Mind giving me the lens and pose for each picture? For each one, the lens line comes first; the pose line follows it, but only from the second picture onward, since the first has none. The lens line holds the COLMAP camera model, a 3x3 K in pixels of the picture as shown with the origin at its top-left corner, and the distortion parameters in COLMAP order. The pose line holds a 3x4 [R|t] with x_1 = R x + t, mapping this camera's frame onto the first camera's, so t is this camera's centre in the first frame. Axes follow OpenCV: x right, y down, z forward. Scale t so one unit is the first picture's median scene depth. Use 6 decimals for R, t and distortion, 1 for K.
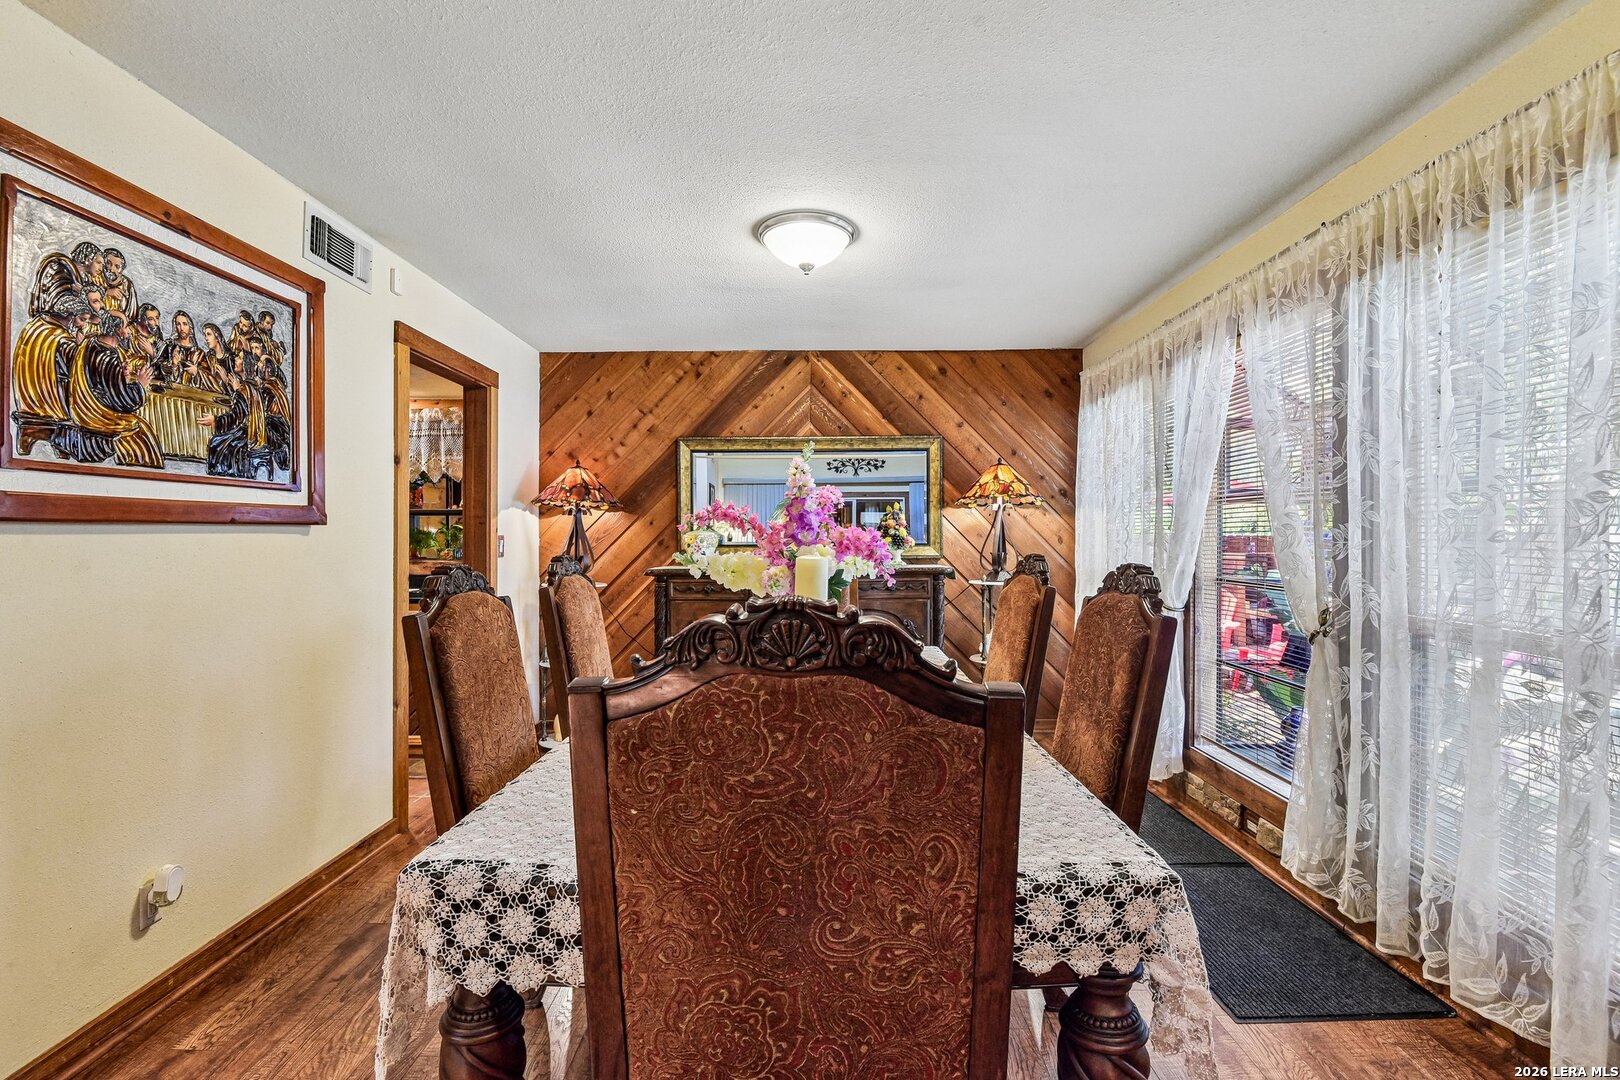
lens RADIAL K [[745.4, 0, 807.6], [0, 745.4, 531.0], [0, 0, 1]] dist [-0.001908, -0.009095]
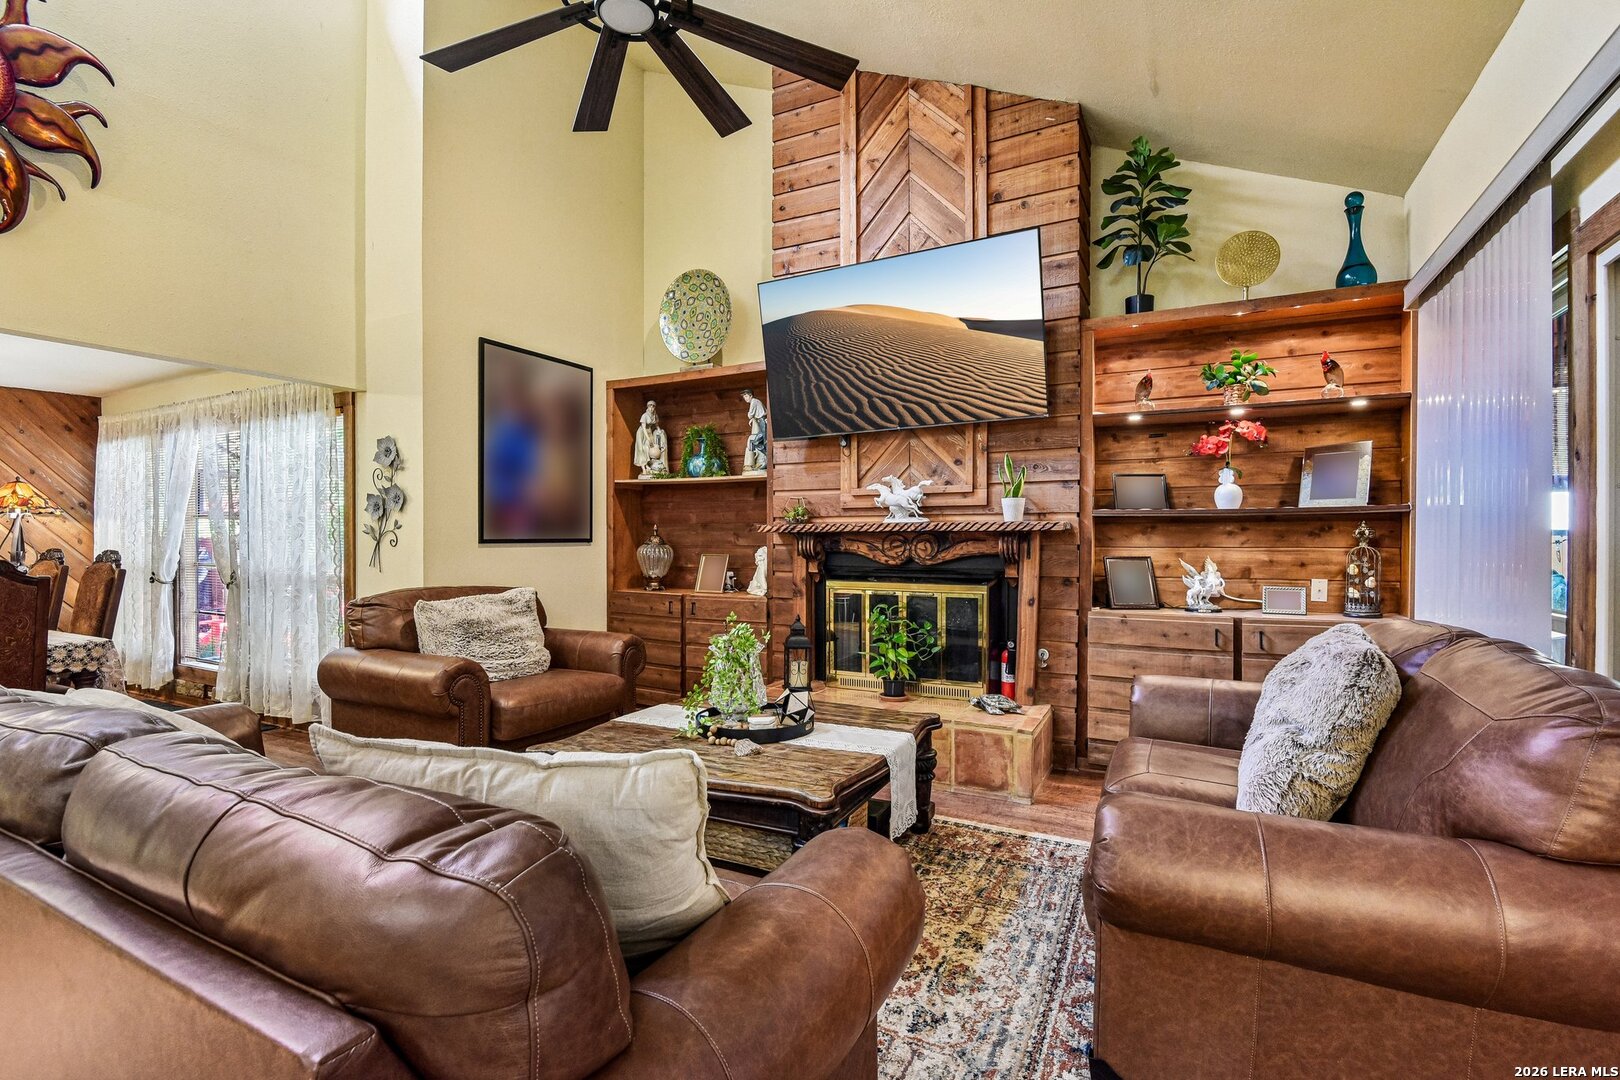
lens RADIAL K [[757.2, 0, 803.5], [0, 757.2, 545.9], [0, 0, 1]] dist [-0.002873, -0.007800]
pose [[0.471118, -0.010055, 0.882013, -0.240788], [-0.003332, 0.999908, 0.013179, -0.002003], [-0.882064, -0.009148, 0.471041, -0.795929]]
